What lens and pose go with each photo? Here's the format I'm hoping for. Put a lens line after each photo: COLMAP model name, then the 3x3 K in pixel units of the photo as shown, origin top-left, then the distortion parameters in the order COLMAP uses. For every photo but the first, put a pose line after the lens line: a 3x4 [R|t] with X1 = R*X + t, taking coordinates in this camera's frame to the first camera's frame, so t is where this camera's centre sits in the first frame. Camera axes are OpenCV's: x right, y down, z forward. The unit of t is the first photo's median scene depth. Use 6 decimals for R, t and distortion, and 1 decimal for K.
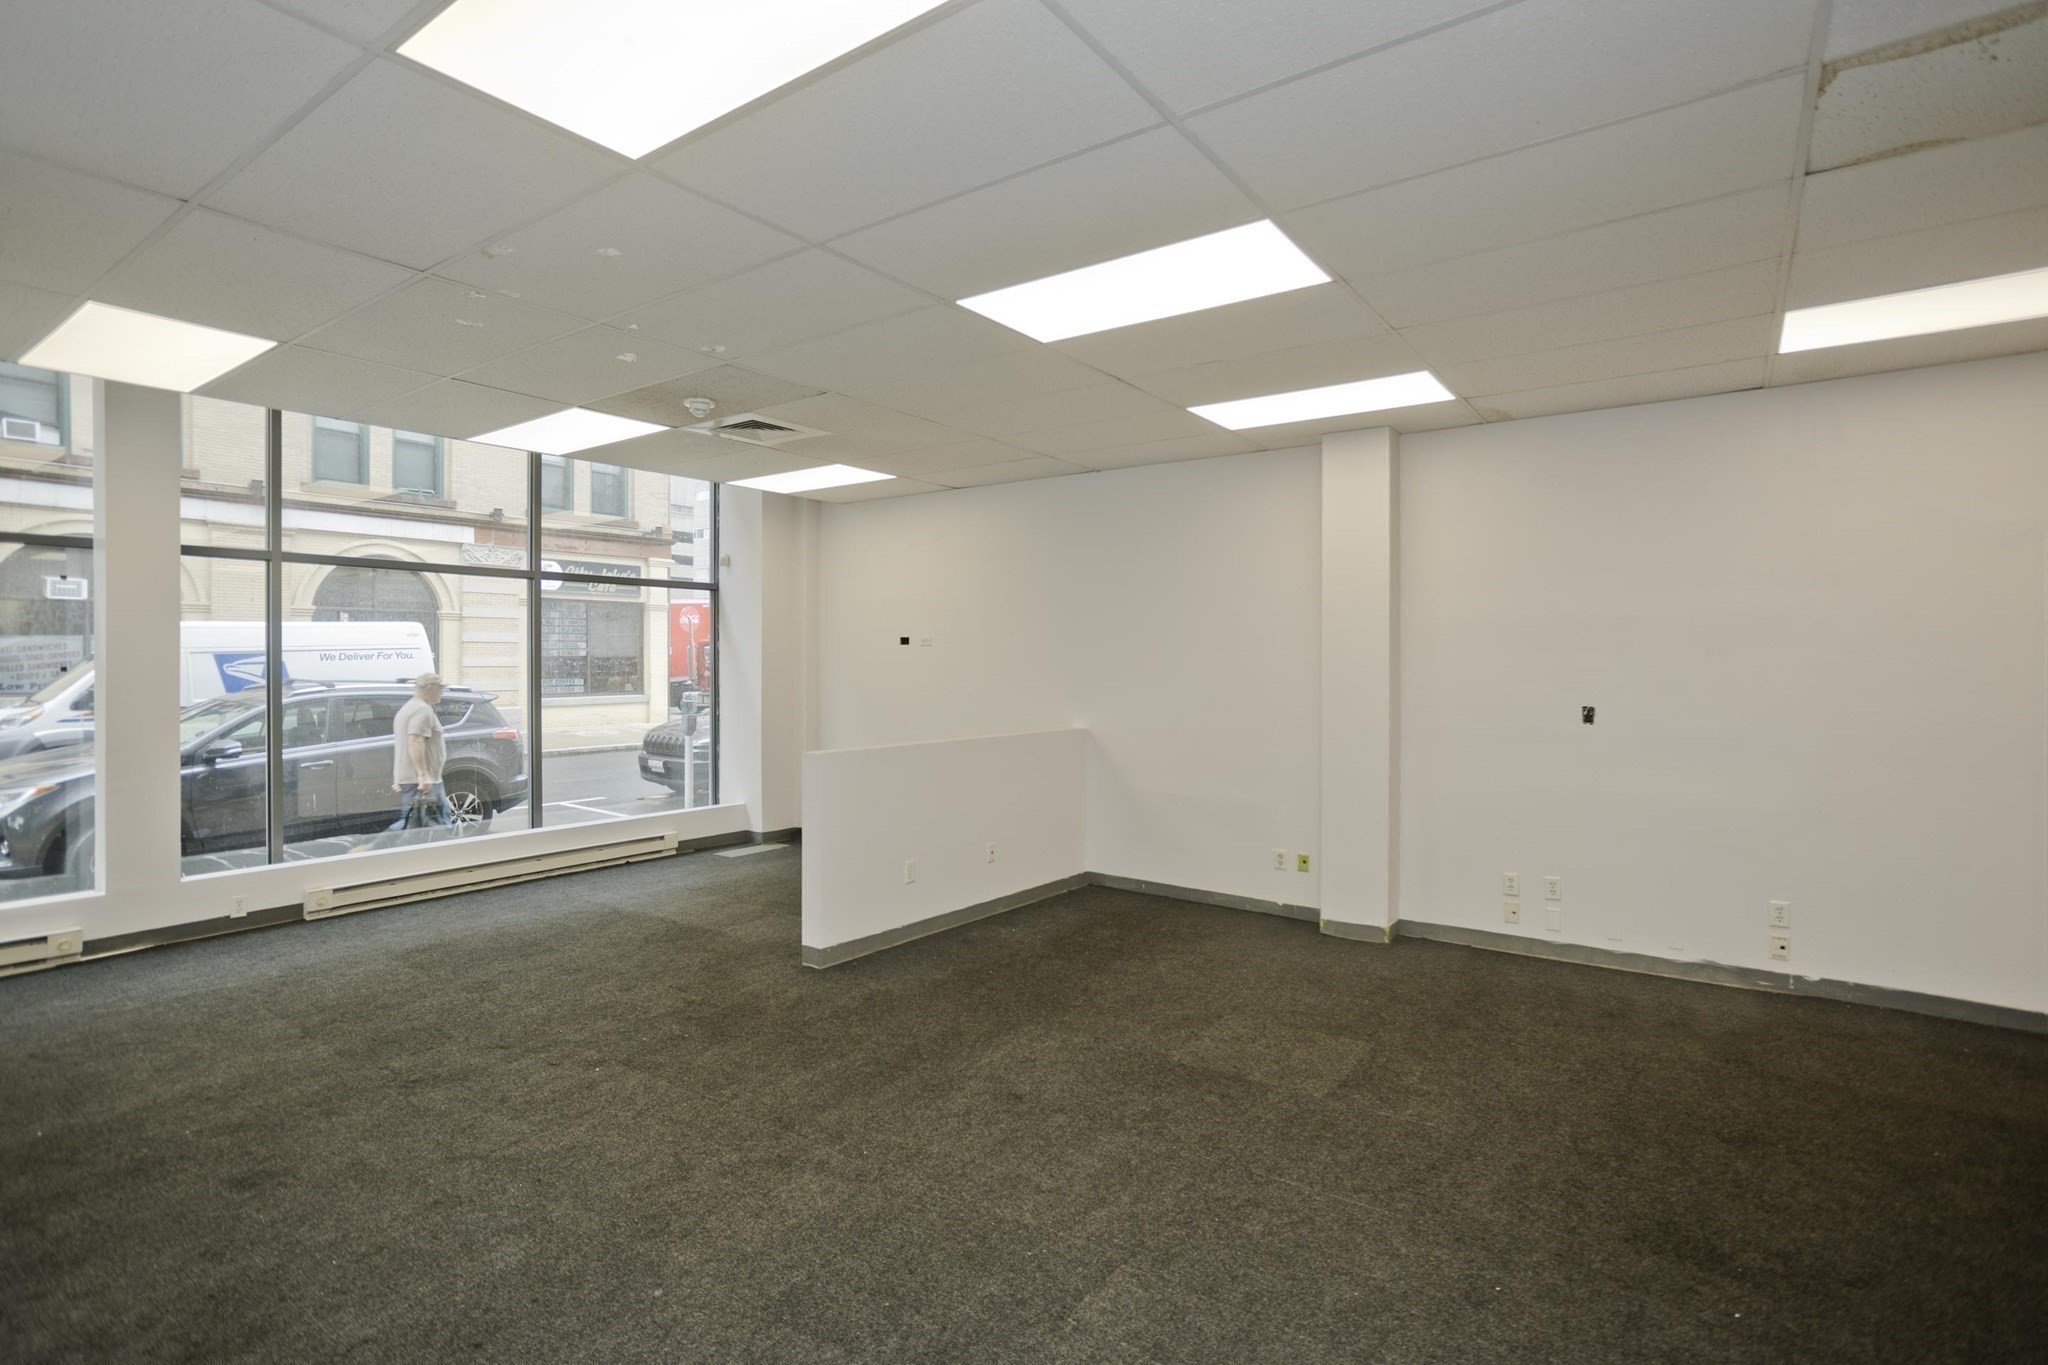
lens RADIAL K [[990.4, 0, 1006.0], [0, 990.4, 660.6], [0, 0, 1]] dist [-0.055782, 0.034560]
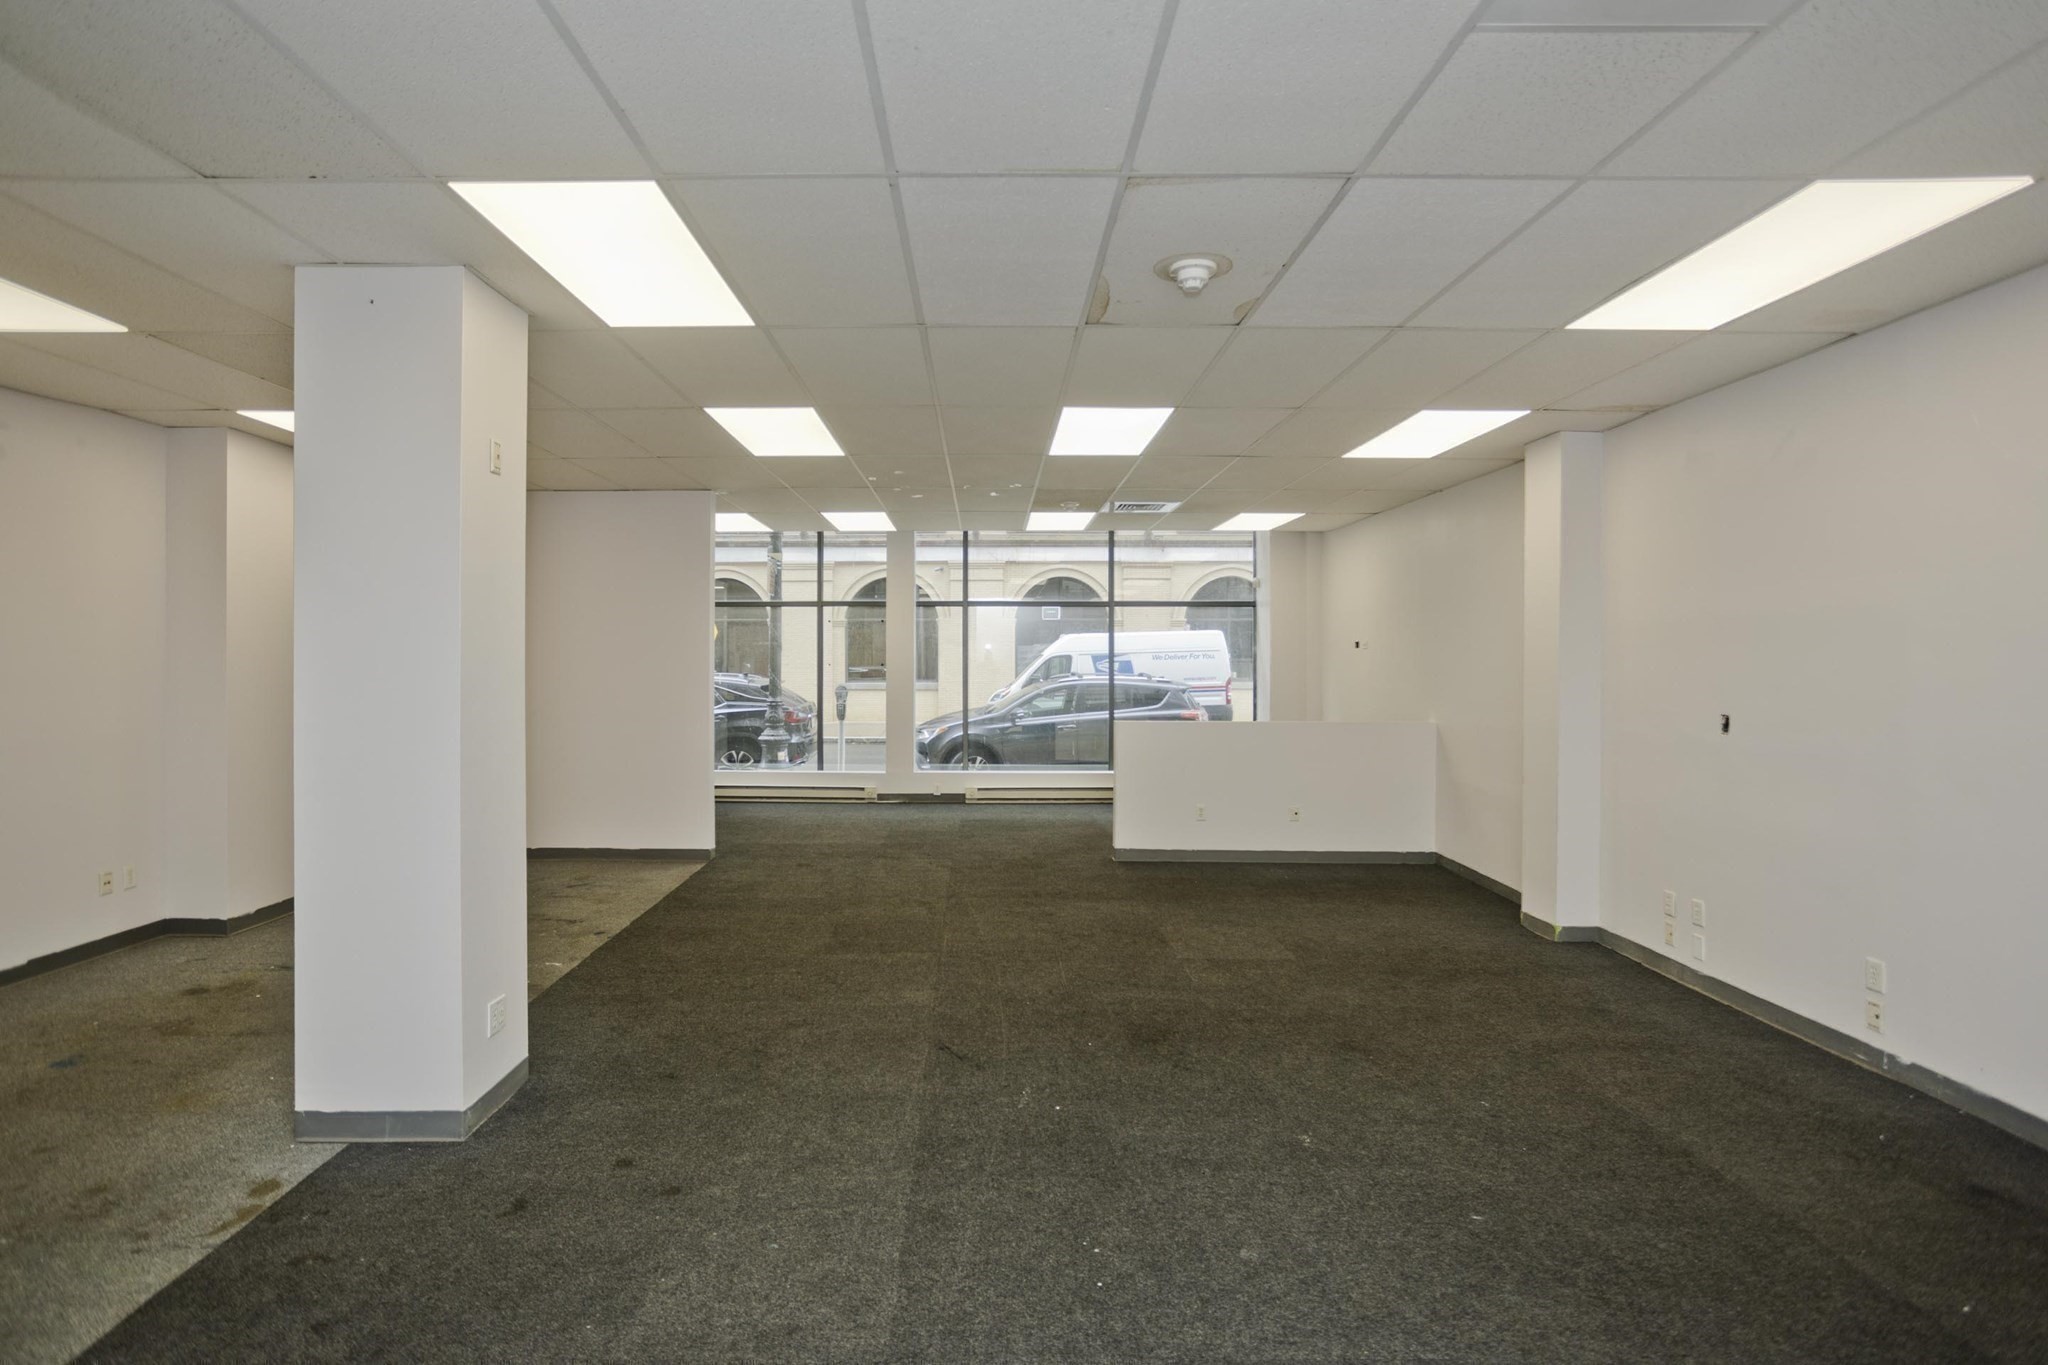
lens RADIAL K [[990.4, 0, 1006.0], [0, 990.4, 660.6], [0, 0, 1]] dist [-0.055782, 0.034560]
pose [[0.601571, 0.002730, -0.798815, 1.021186], [-0.001135, 0.999996, 0.002563, -0.008624], [0.798819, -0.000635, 0.601571, -0.089138]]
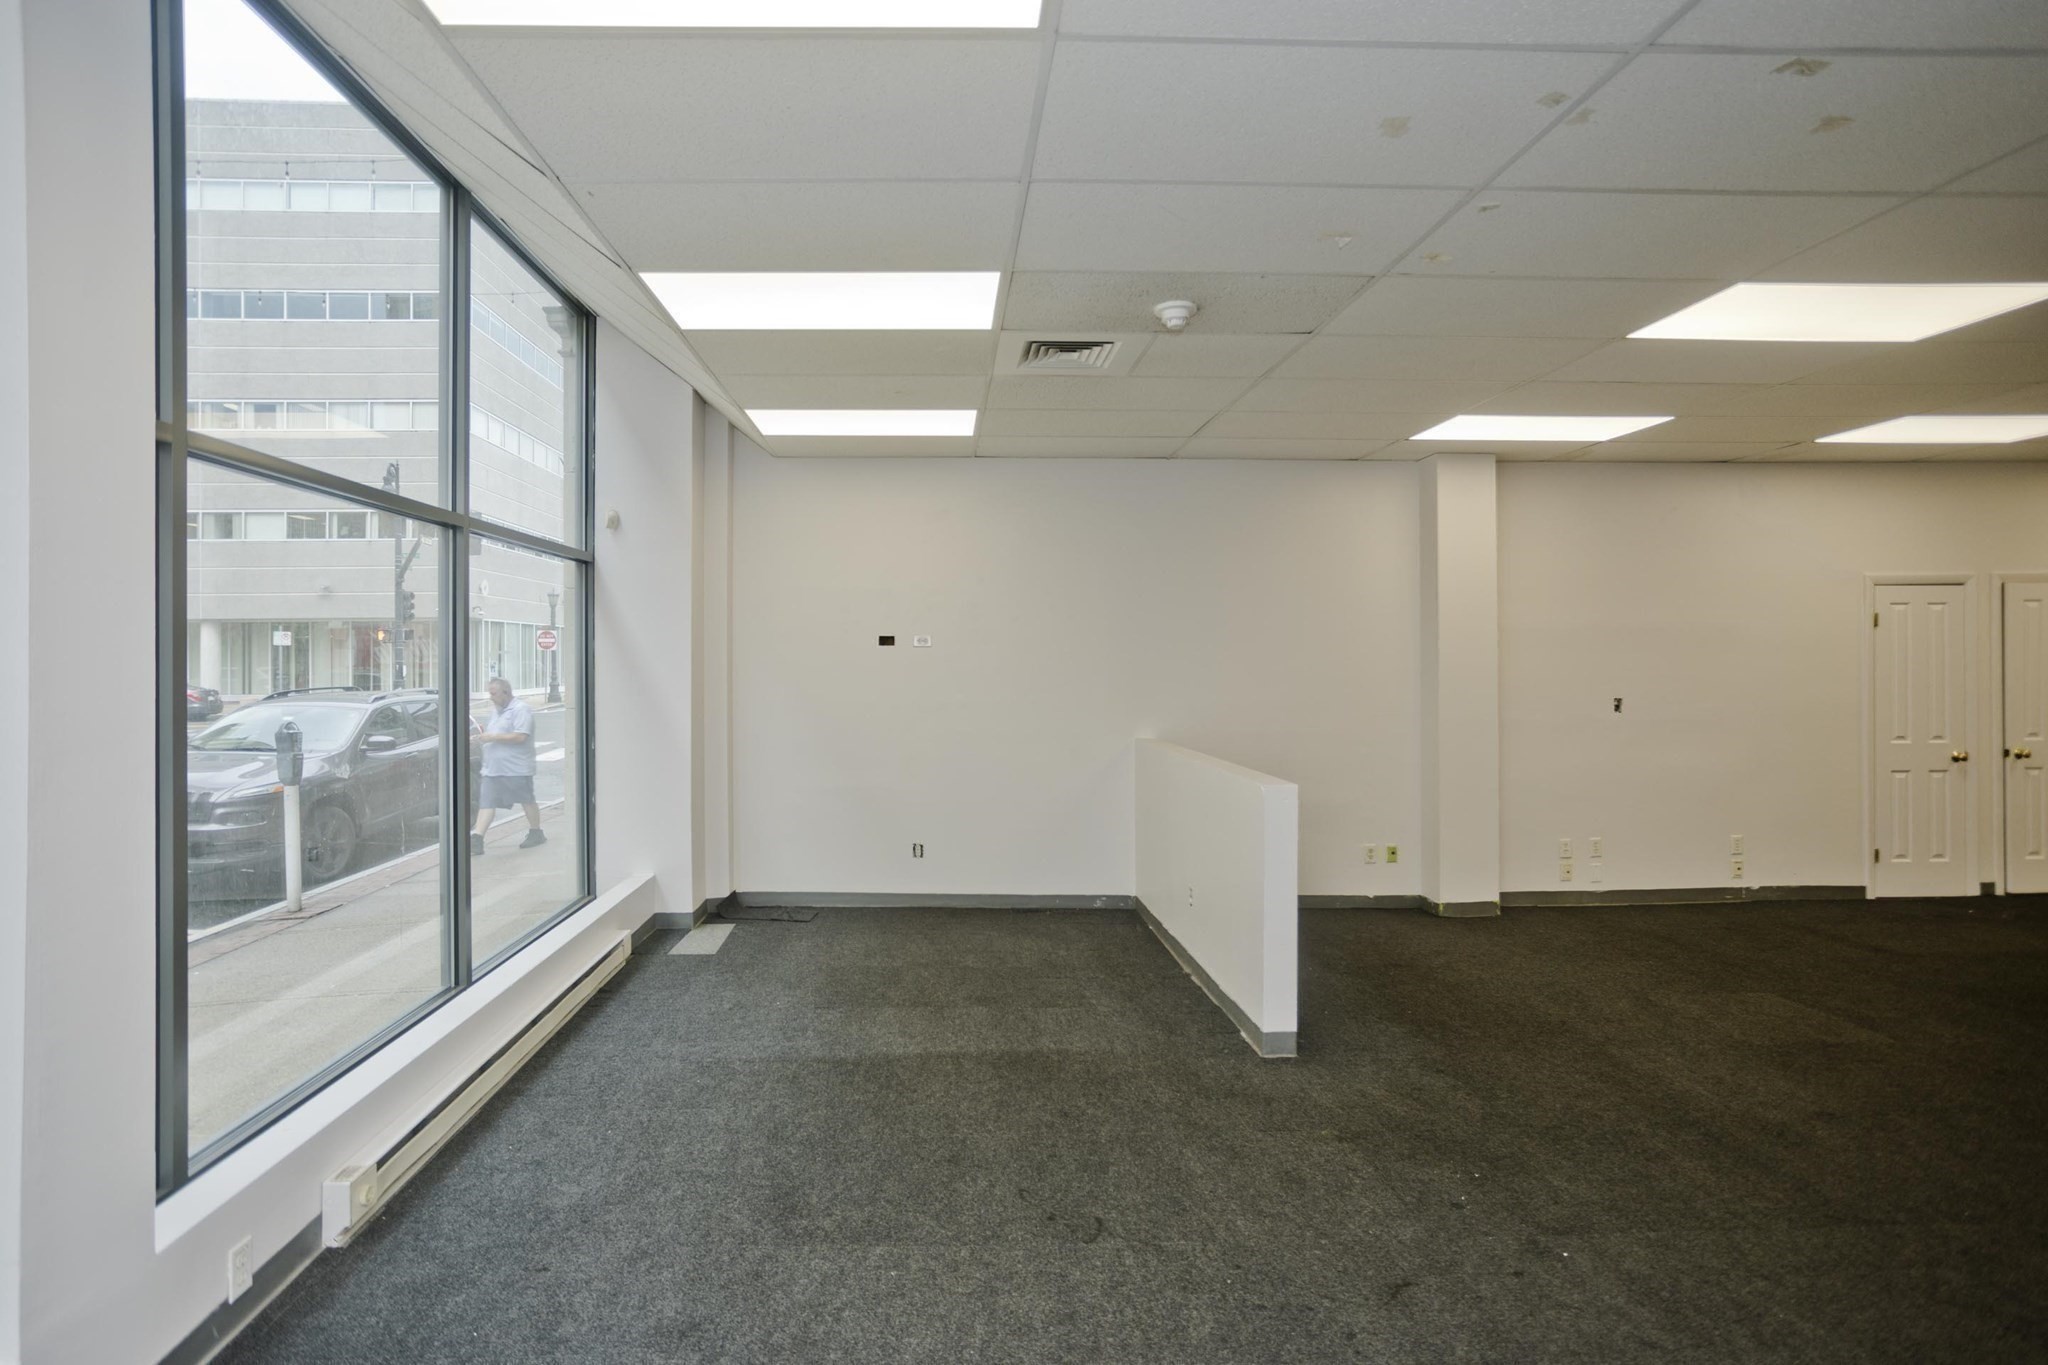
lens RADIAL K [[1030.6, 0, 963.8], [0, 1030.6, 648.4], [0, 0, 1]] dist [-0.046907, 0.025044]
pose [[0.791395, -0.001535, 0.611303, -0.959404], [0.004579, 0.999984, -0.003417, -0.018024], [-0.611287, 0.005503, 0.791390, 0.537849]]
